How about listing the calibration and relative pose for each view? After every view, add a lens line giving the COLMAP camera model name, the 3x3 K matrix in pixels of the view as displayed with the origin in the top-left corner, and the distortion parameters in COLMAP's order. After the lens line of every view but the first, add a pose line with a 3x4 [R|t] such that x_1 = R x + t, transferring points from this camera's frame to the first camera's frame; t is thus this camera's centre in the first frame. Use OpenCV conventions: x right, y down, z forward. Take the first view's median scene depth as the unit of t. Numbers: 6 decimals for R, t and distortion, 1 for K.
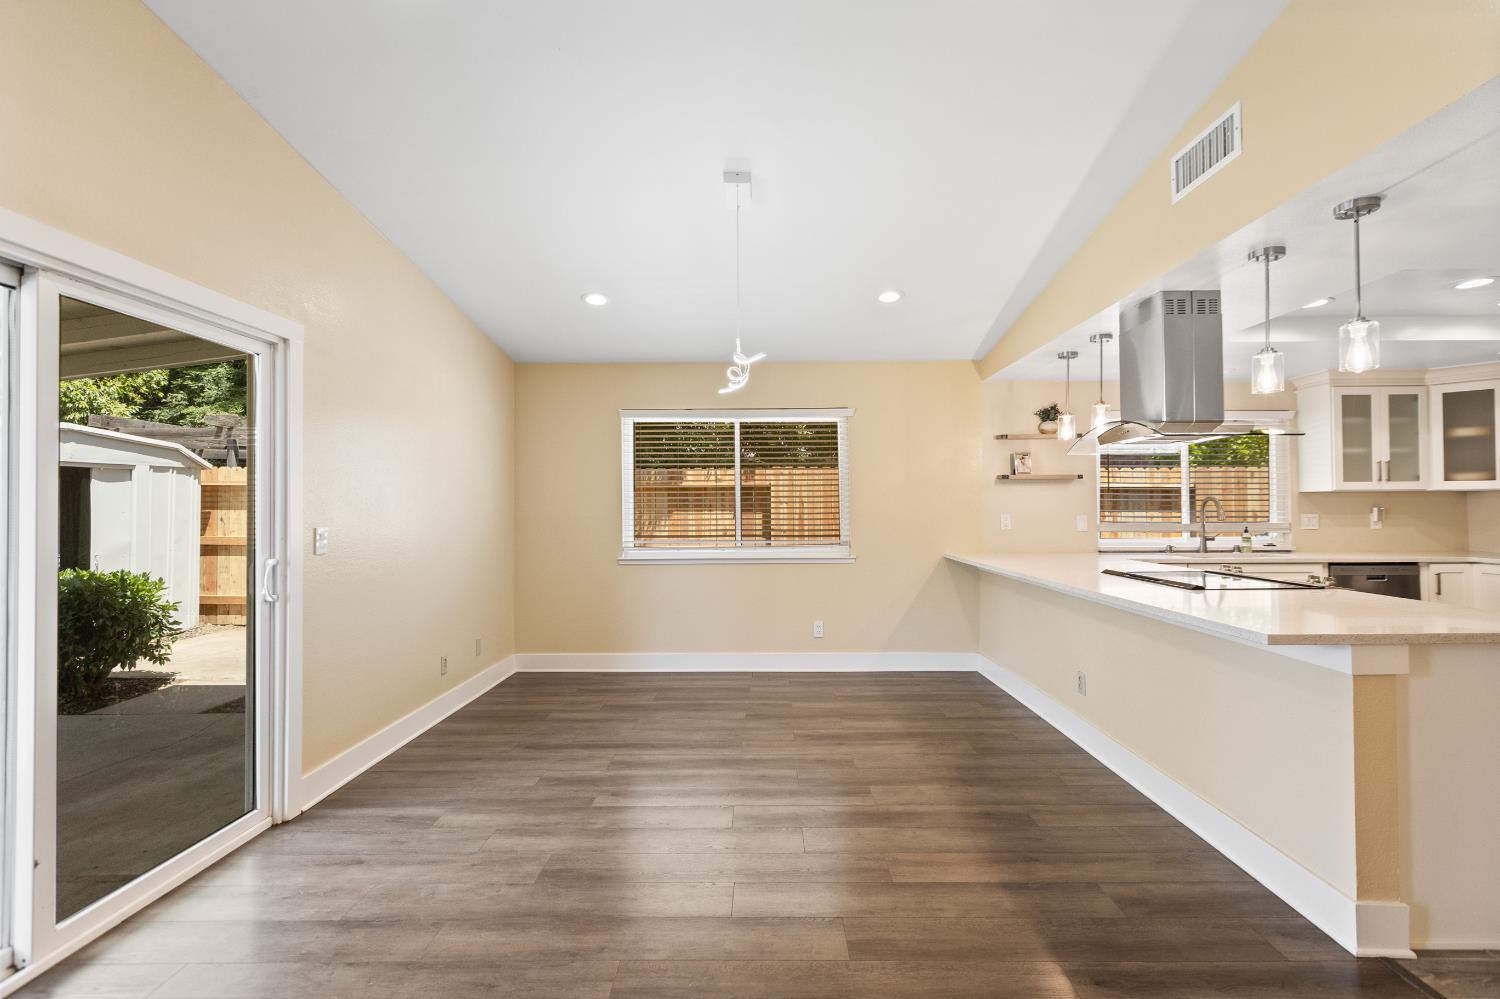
lens RADIAL K [[668.3, 0, 757.8], [0, 668.3, 493.1], [0, 0, 1]] dist [0.001396, -0.001207]
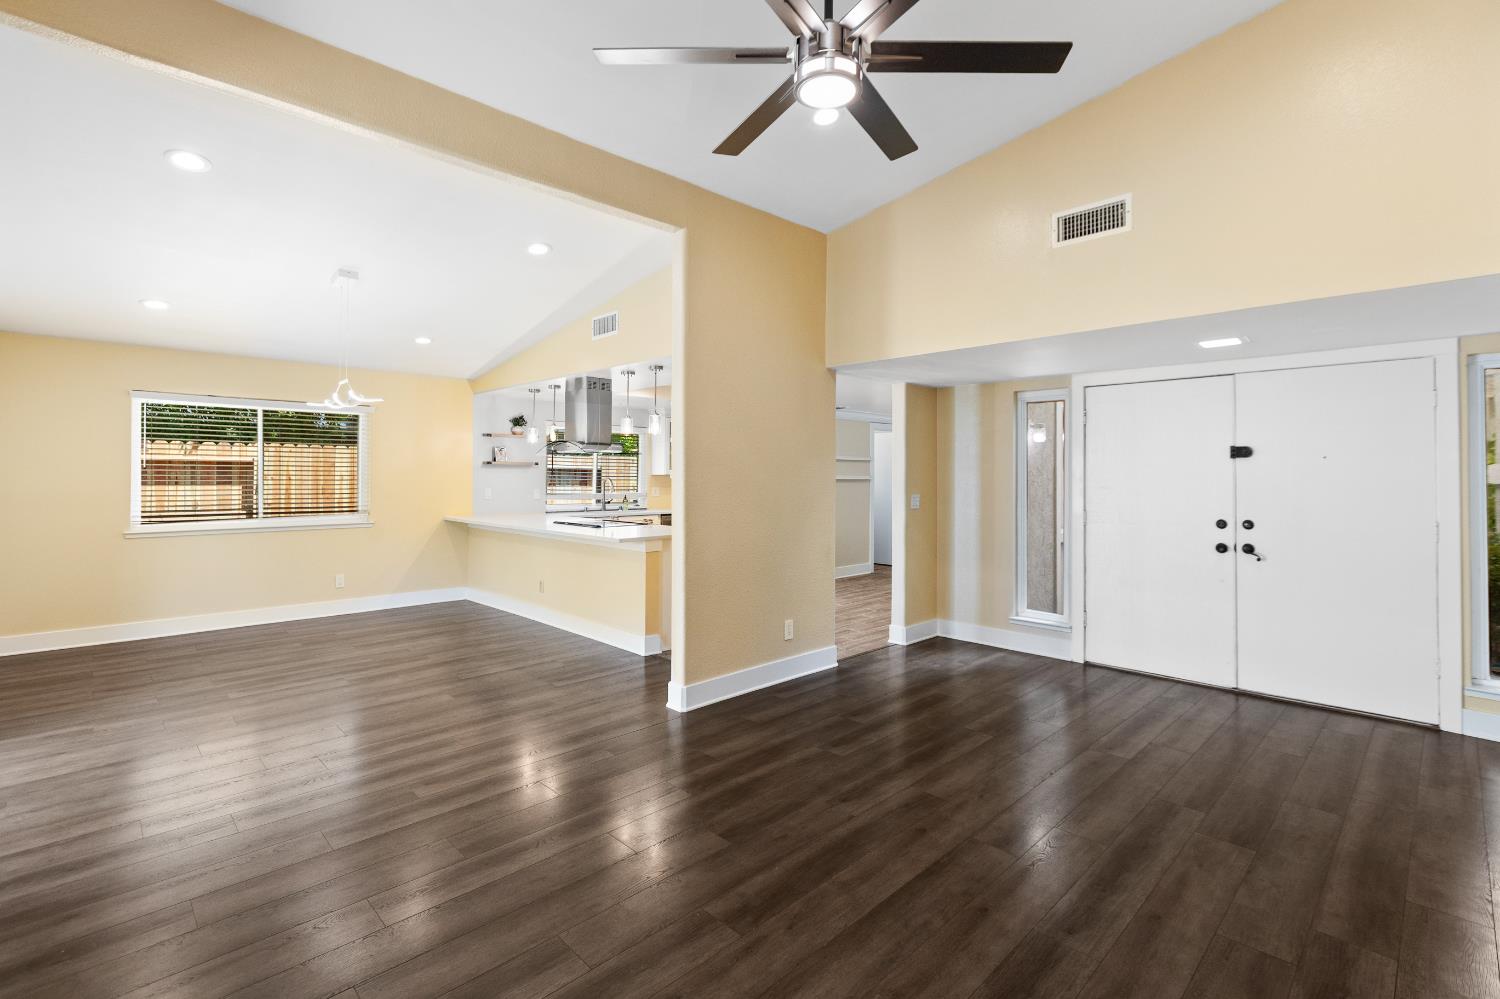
lens RADIAL K [[668.3, 0, 729.8], [0, 668.3, 476.7], [0, 0, 1]] dist [0.001396, -0.001207]
pose [[0.721167, 0.008630, 0.692707, -0.279686], [-0.025370, 0.999581, 0.013960, -0.029865], [-0.692296, -0.027642, 0.721084, -0.445827]]
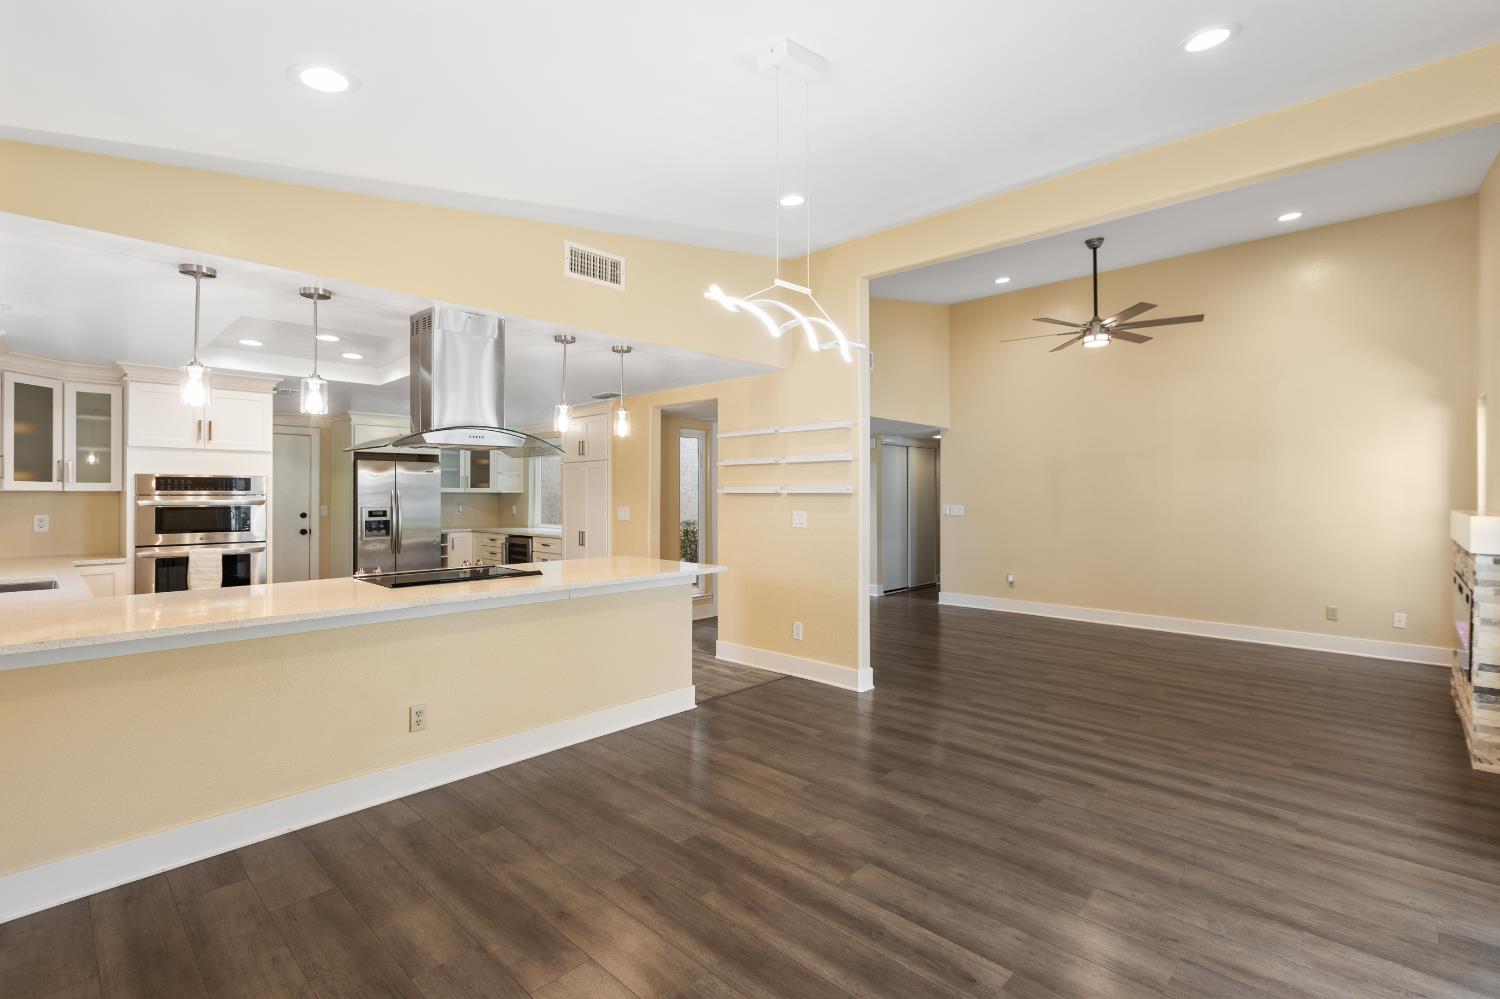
lens RADIAL K [[668.3, 0, 757.6], [0, 668.3, 486.8], [0, 0, 1]] dist [0.001396, -0.001207]
pose [[-0.732509, 0.015079, 0.680590, -0.301072], [-0.010165, 0.999401, -0.033084, 0.009382], [-0.680681, -0.031153, -0.731917, 0.963524]]
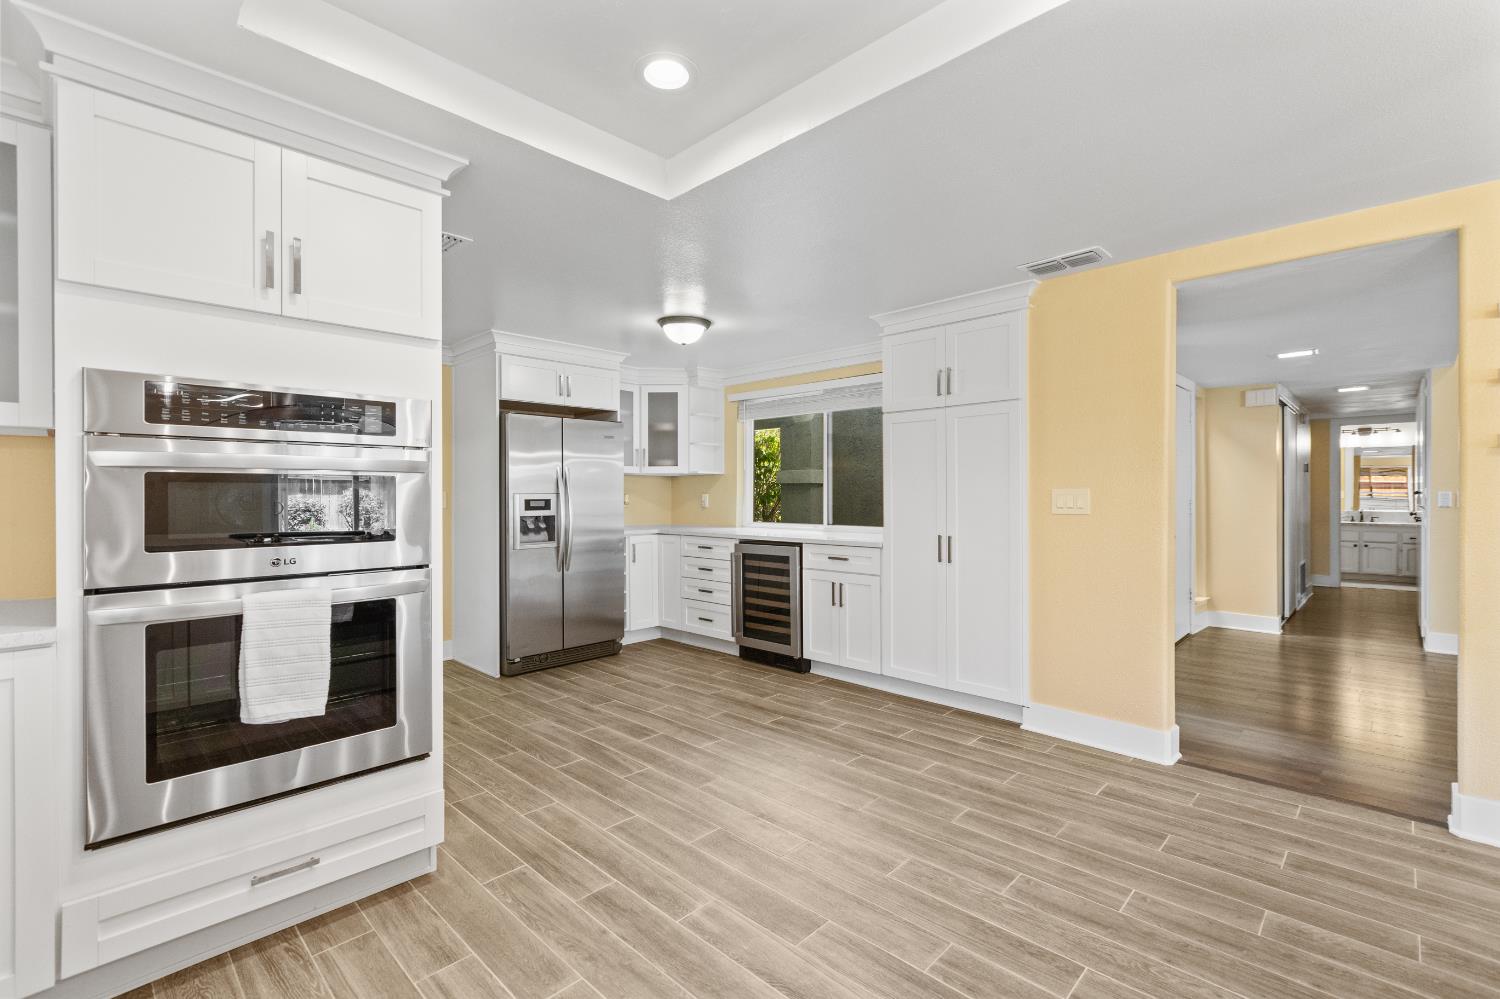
lens RADIAL K [[668.3, 0, 764.0], [0, 668.3, 490.9], [0, 0, 1]] dist [0.001396, -0.001207]
pose [[-0.721685, 0.009673, 0.692154, 0.561116], [-0.009200, 0.999680, -0.023563, 0.029760], [-0.692161, -0.023372, -0.721365, 0.872965]]
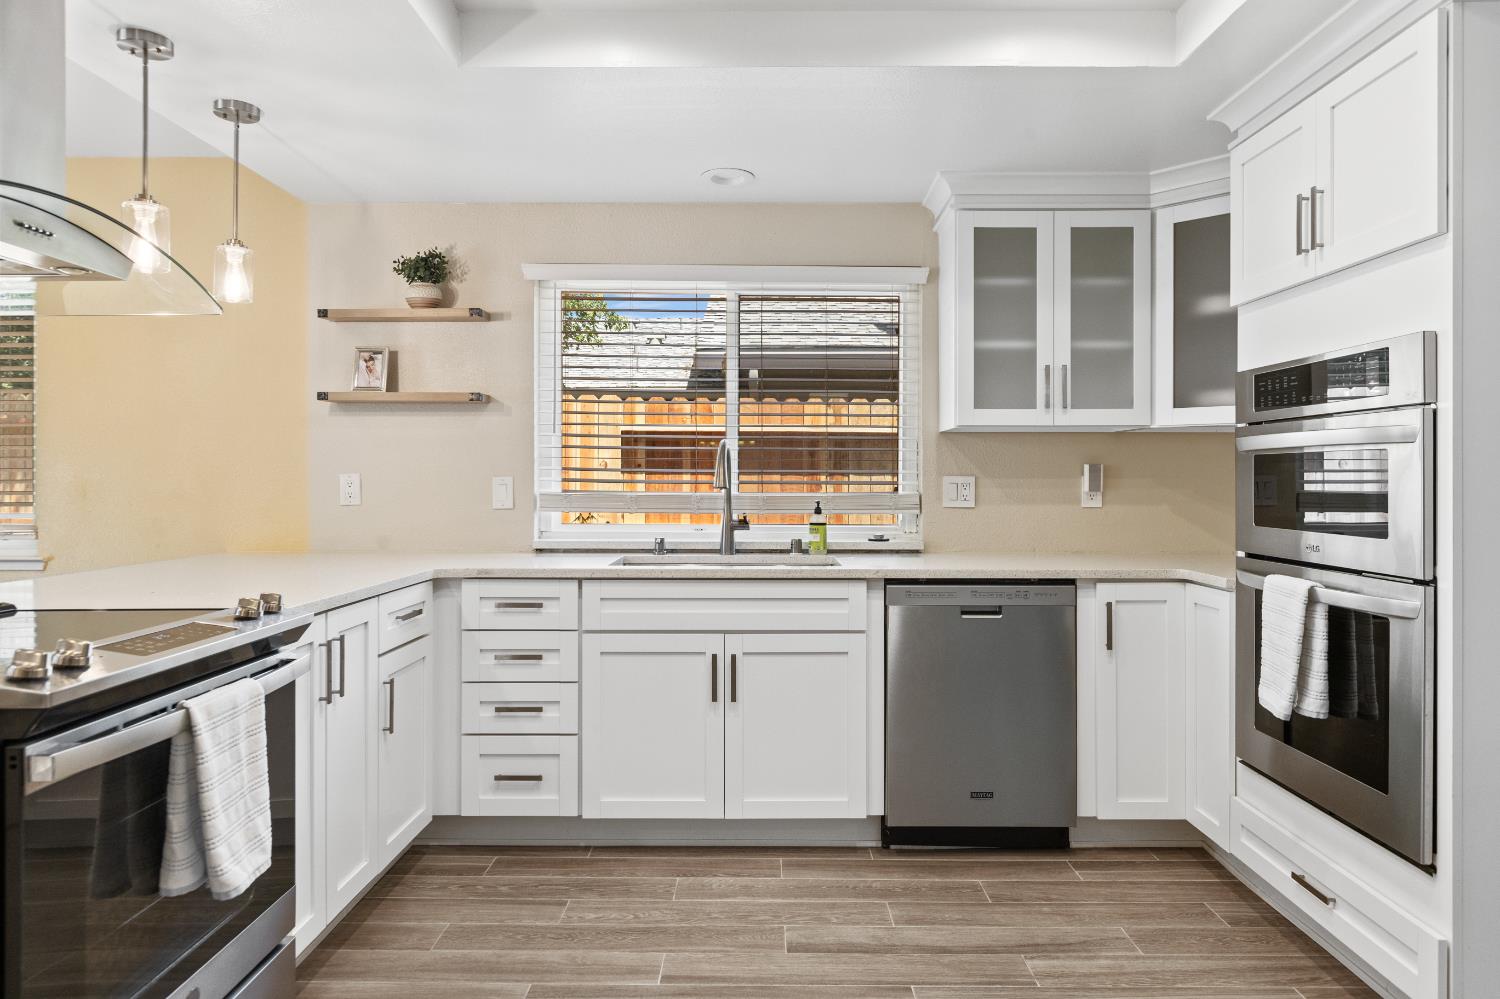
lens RADIAL K [[912.4, 0, 790.6], [0, 912.4, 475.3], [0, 0, 1]] dist [0.005749, 0.001102]
pose [[0.999970, 0.006175, 0.004643, 0.740075], [-0.006268, 0.999772, 0.020417, 0.018129], [-0.004515, -0.020446, 0.999781, 0.342843]]
